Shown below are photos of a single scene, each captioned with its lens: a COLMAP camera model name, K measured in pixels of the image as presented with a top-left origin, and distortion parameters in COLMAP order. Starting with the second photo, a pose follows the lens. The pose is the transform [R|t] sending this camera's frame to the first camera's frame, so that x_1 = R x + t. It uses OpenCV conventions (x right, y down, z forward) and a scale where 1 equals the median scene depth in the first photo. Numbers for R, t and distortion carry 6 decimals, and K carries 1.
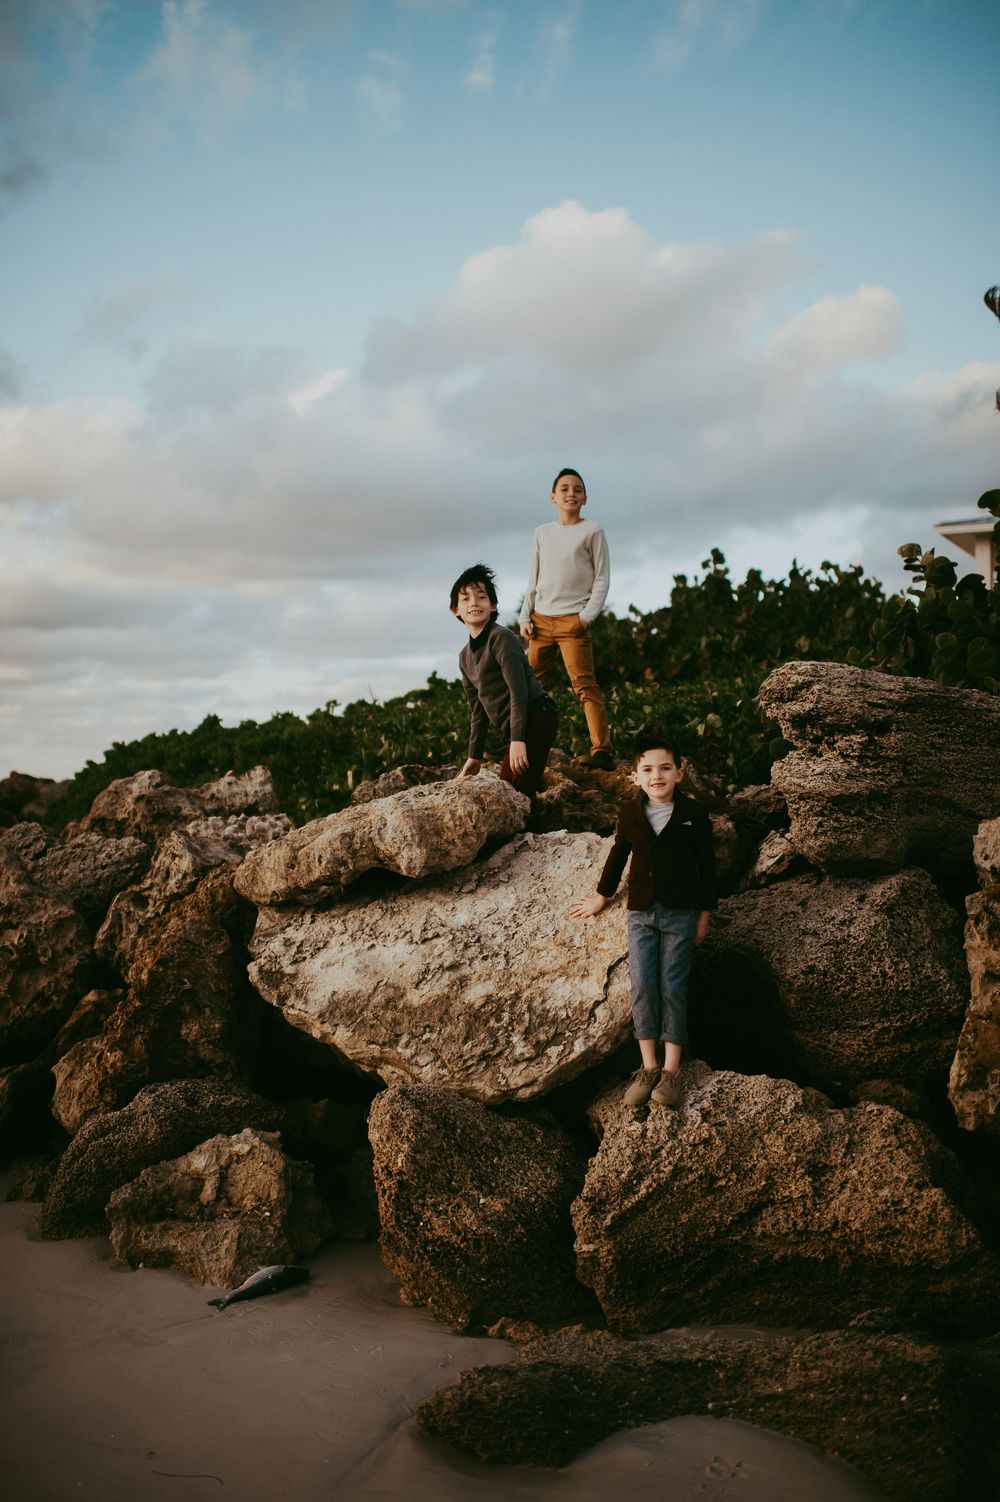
lens RADIAL K [[1491.7, 0, 500.0], [0, 1491.7, 751.0], [0, 0, 1]] dist [-0.099153, 0.106224]
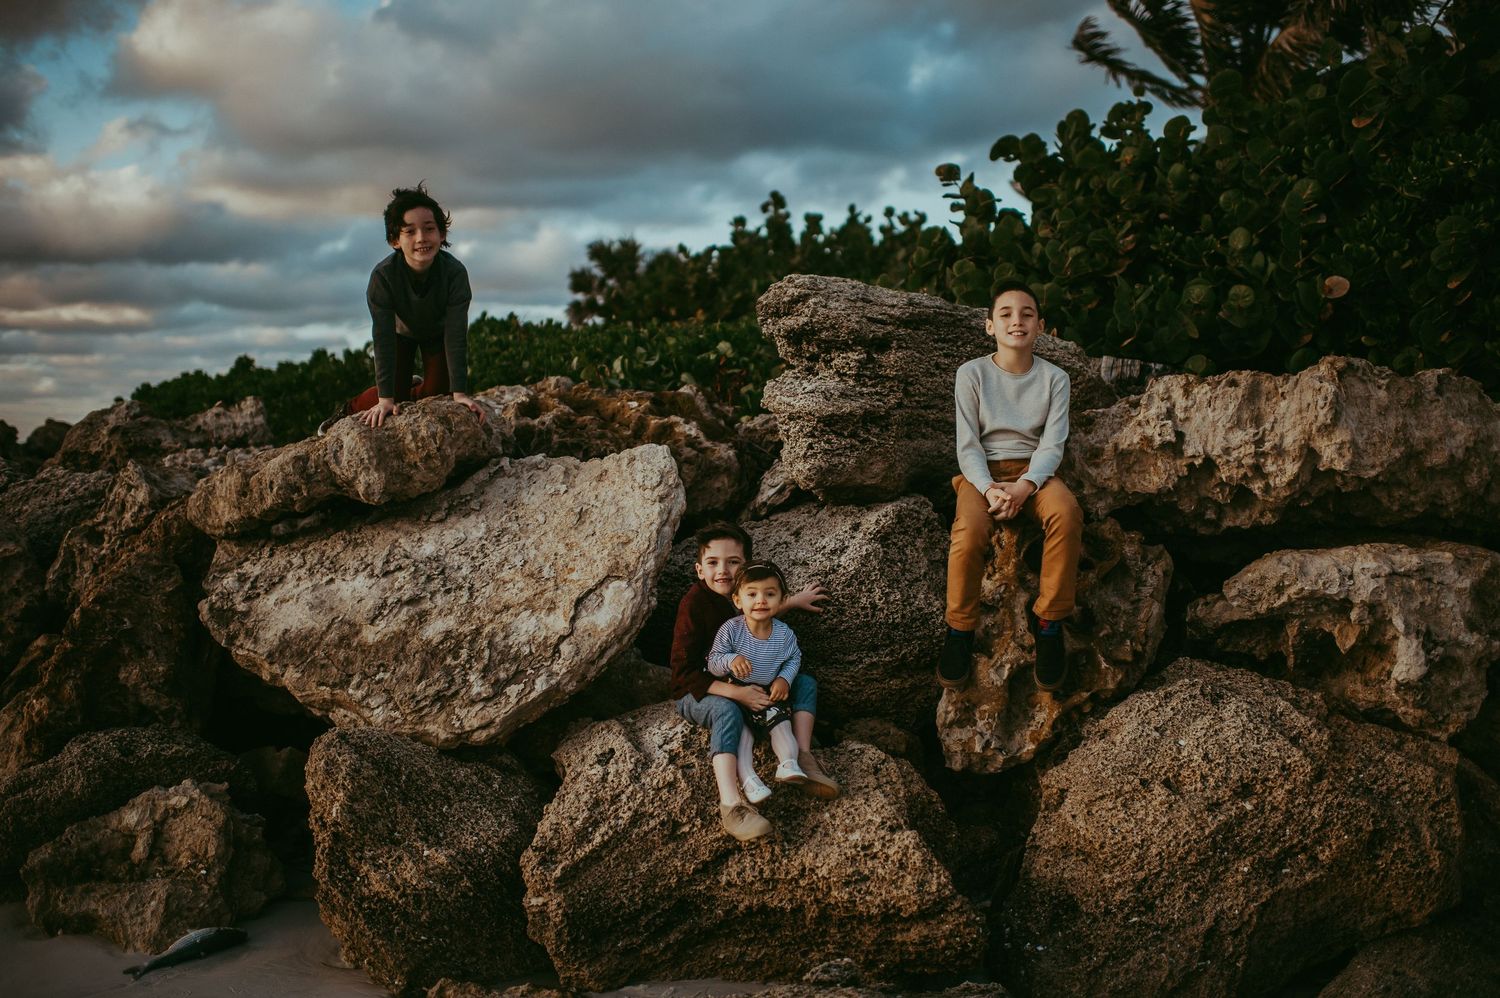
lens RADIAL K [[1489.8, 0, 750.0], [0, 1489.8, 499.0], [0, 0, 1]] dist [-0.099153, 0.106224]
pose [[0.993949, 0.000810, 0.109838, 0.075689], [-0.007414, 0.998187, 0.059729, 0.026871], [-0.109591, -0.060182, 0.992153, 0.077911]]
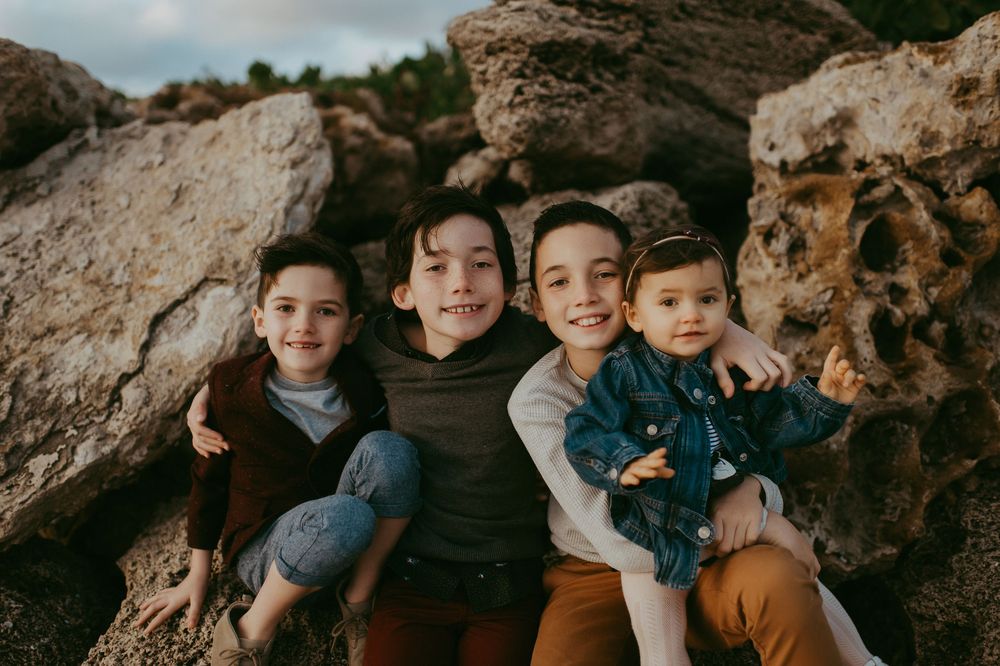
lens RADIAL K [[996.4, 0, 500.0], [0, 996.4, 333.0], [0, 0, 1]] dist [-0.038589, 0.012725]
pose [[0.985100, -0.009948, 0.171694, 0.134233], [-0.010408, 0.993047, 0.117254, 0.101417], [-0.171666, -0.117294, 0.978148, 0.575921]]
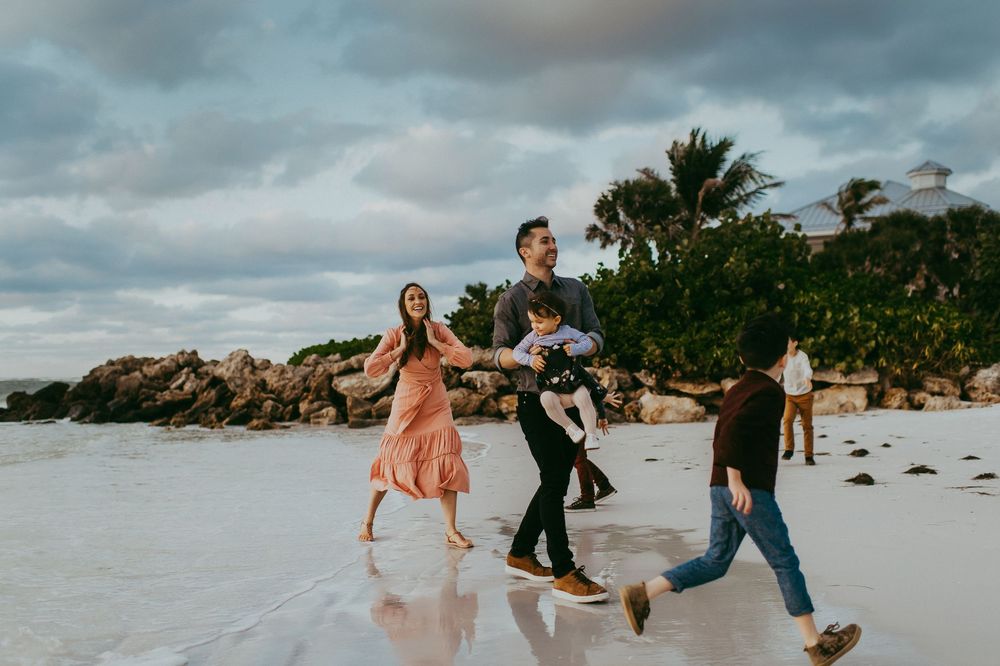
lens RADIAL K [[1002.3, 0, 500.0], [0, 1002.3, 333.0], [0, 0, 1]] dist [-0.023134, 0.033037]
pose [[0.999177, -0.007638, -0.039840, 0.785267], [0.006874, 0.999790, -0.019284, 0.017813], [0.039979, 0.018994, 0.999020, -3.539523]]
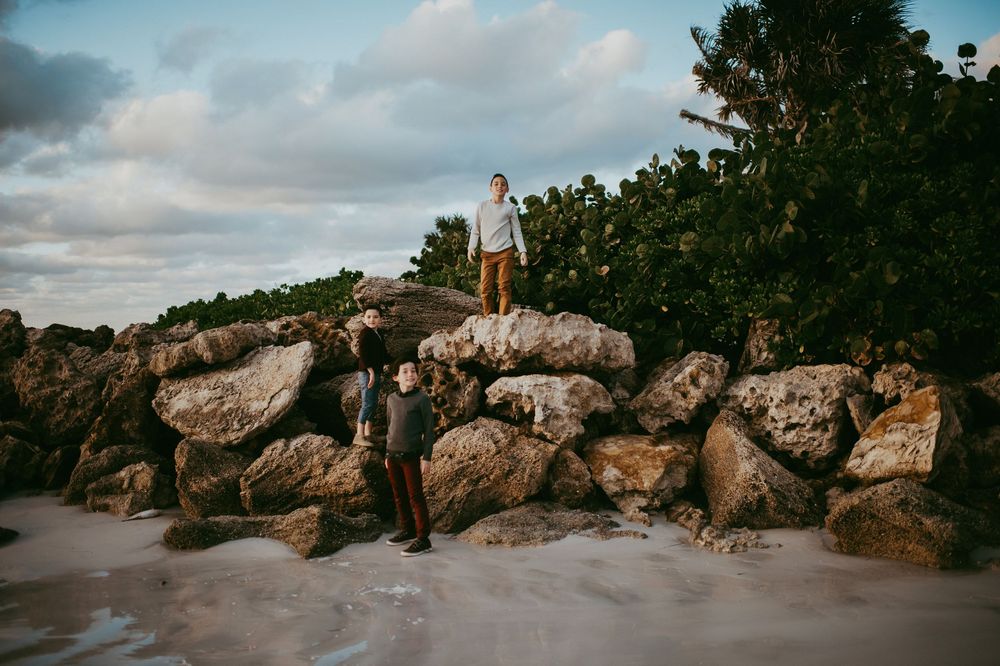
lens RADIAL K [[993.2, 0, 500.0], [0, 993.2, 333.0], [0, 0, 1]] dist [-0.099153, 0.106224]
pose [[0.999933, -0.005056, 0.010409, 0.441955], [0.004806, 0.999701, 0.023969, -0.005668], [-0.010527, -0.023918, 0.999659, -0.718302]]
